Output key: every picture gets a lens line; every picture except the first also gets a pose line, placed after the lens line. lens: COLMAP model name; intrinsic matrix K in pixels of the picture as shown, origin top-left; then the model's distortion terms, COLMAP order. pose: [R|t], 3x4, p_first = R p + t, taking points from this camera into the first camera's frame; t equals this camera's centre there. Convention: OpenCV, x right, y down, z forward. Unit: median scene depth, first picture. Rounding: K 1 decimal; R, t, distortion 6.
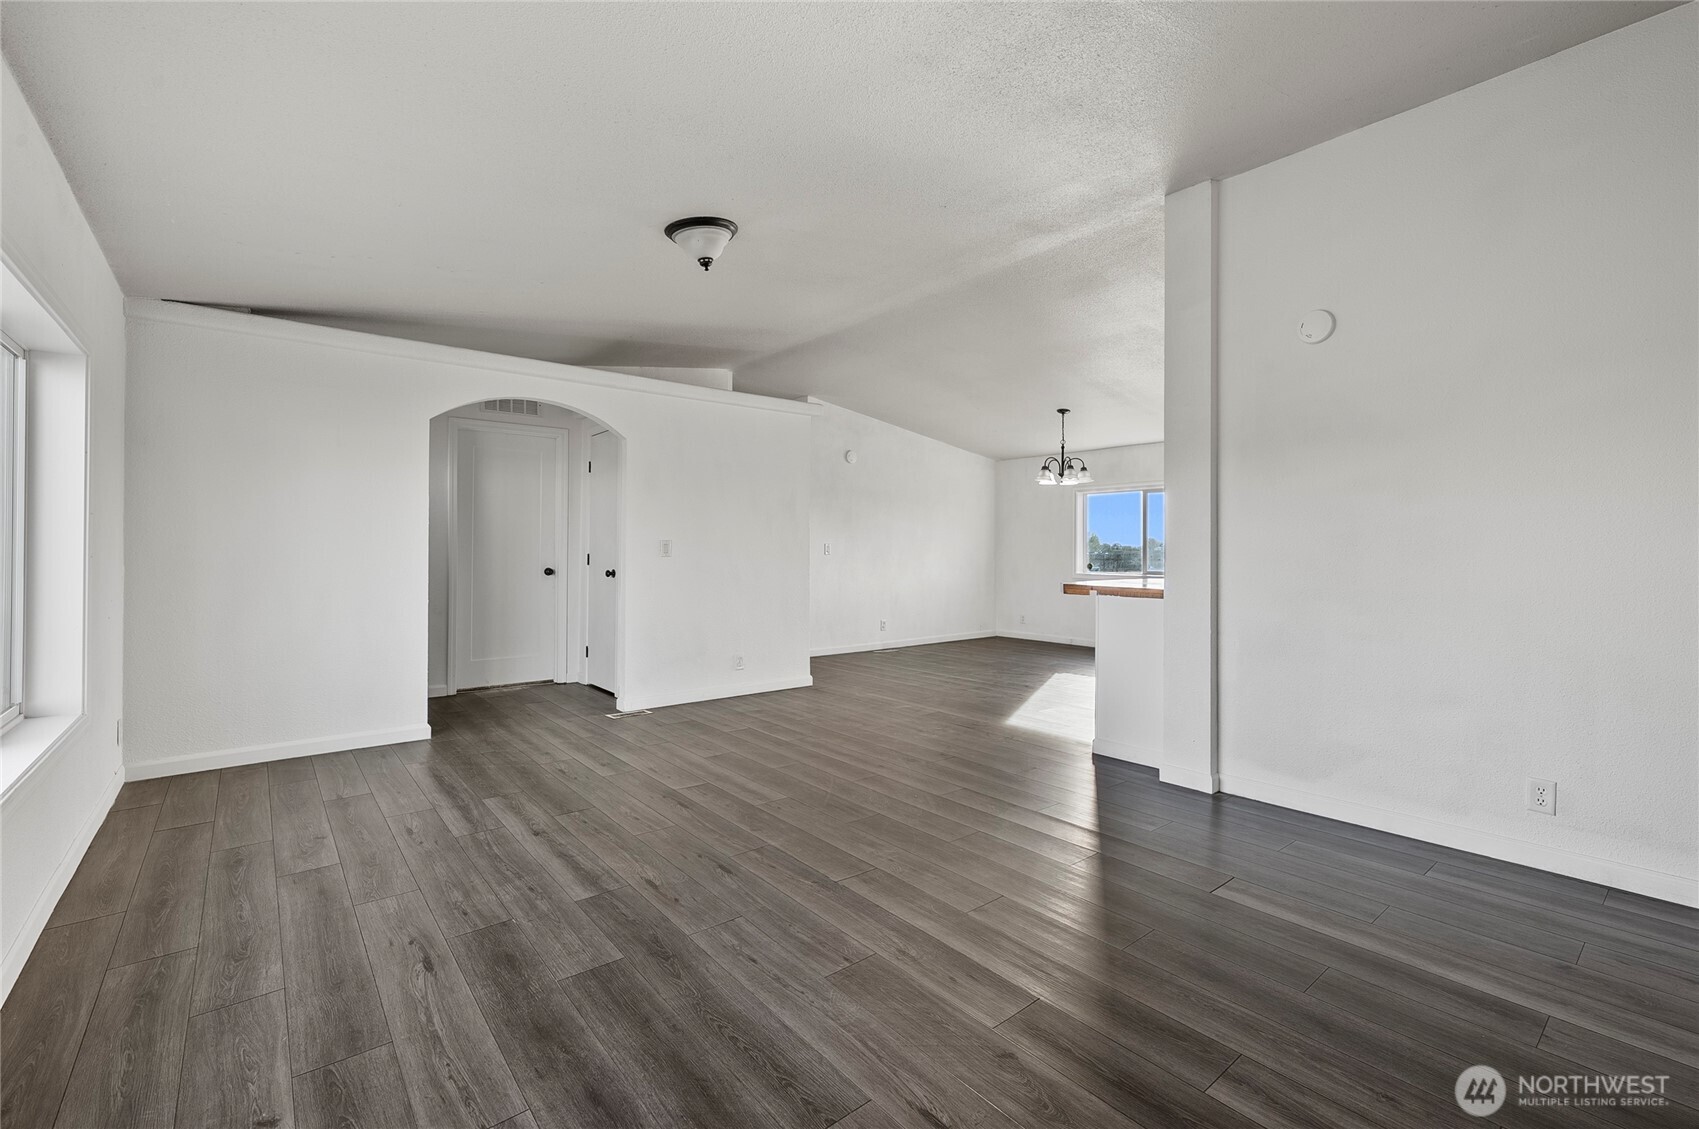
lens RADIAL K [[733.6, 0, 852.6], [0, 733.6, 540.1], [0, 0, 1]] dist [0.001484, 0.000259]
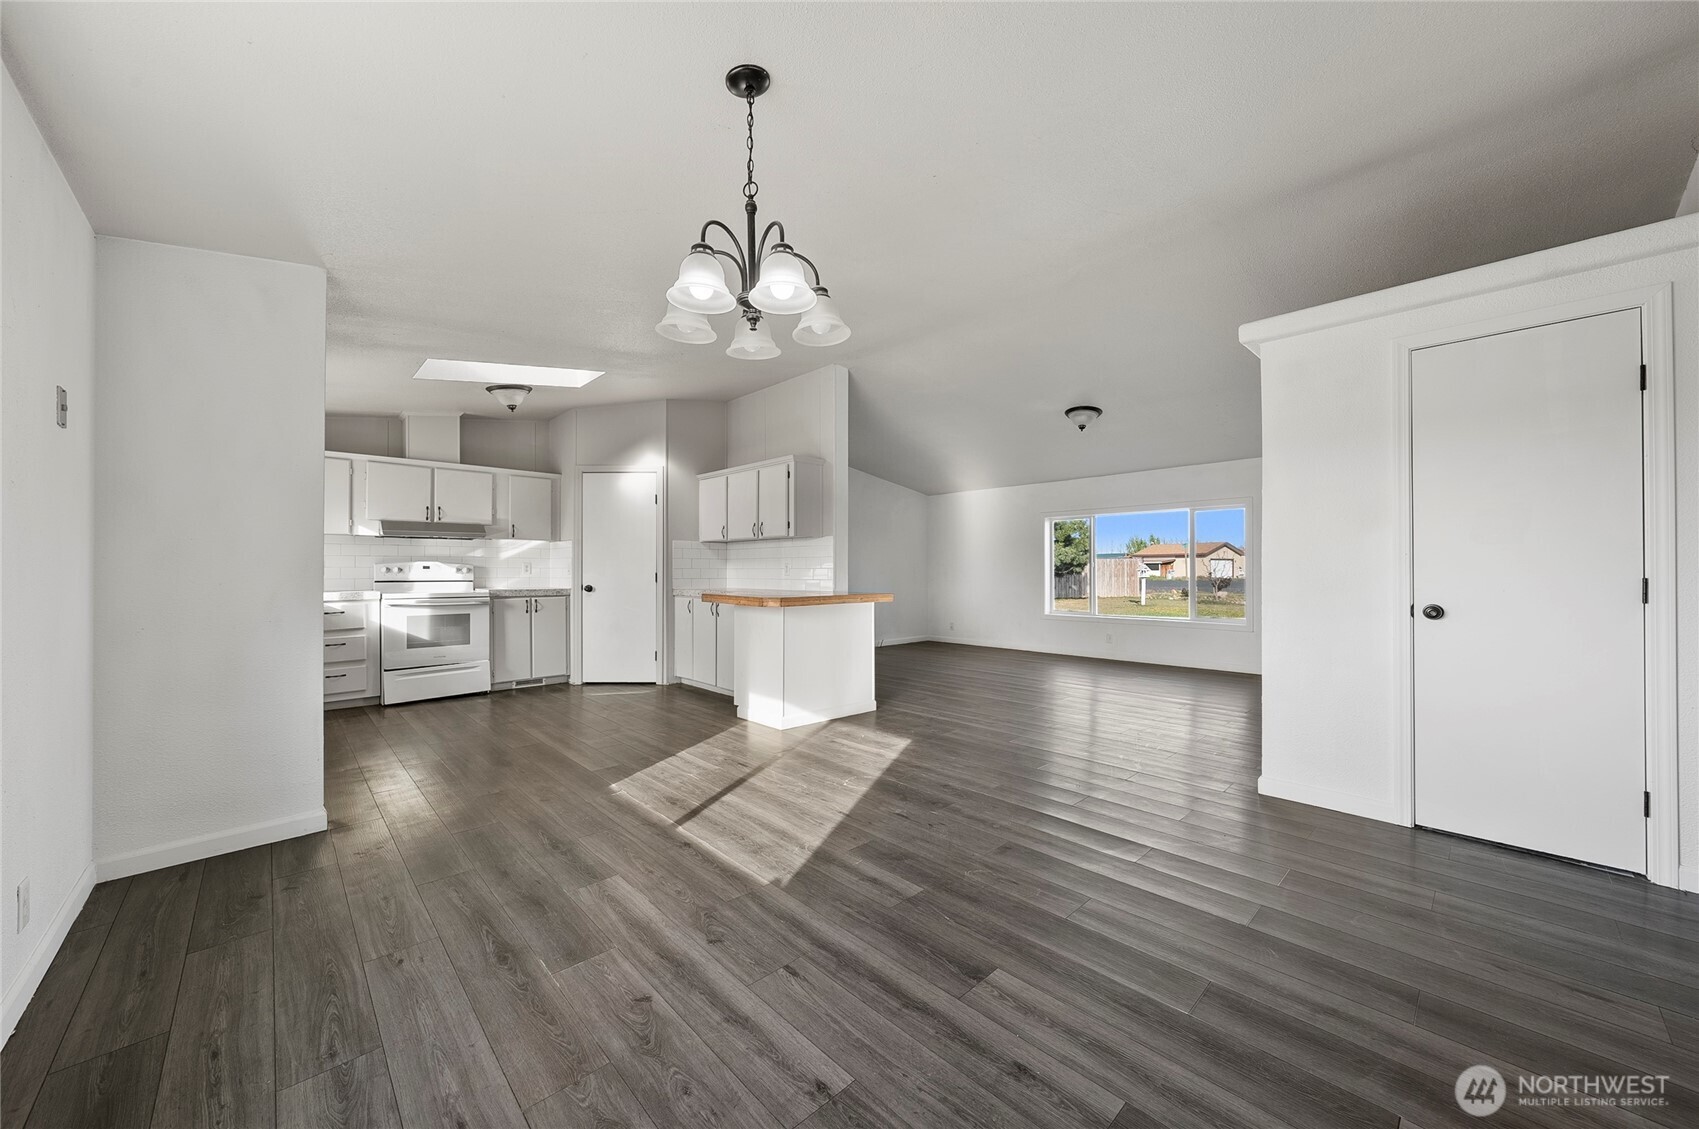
lens RADIAL K [[616.0, 0, 849.5], [0, 616.0, 564.5], [0, 0, 1]] dist [-0.001200, -0.000073]
pose [[-0.997150, -0.002679, -0.075395, 0.618419], [-0.000849, 0.999704, -0.024301, 0.046687], [0.075438, -0.024168, -0.996858, 2.882668]]
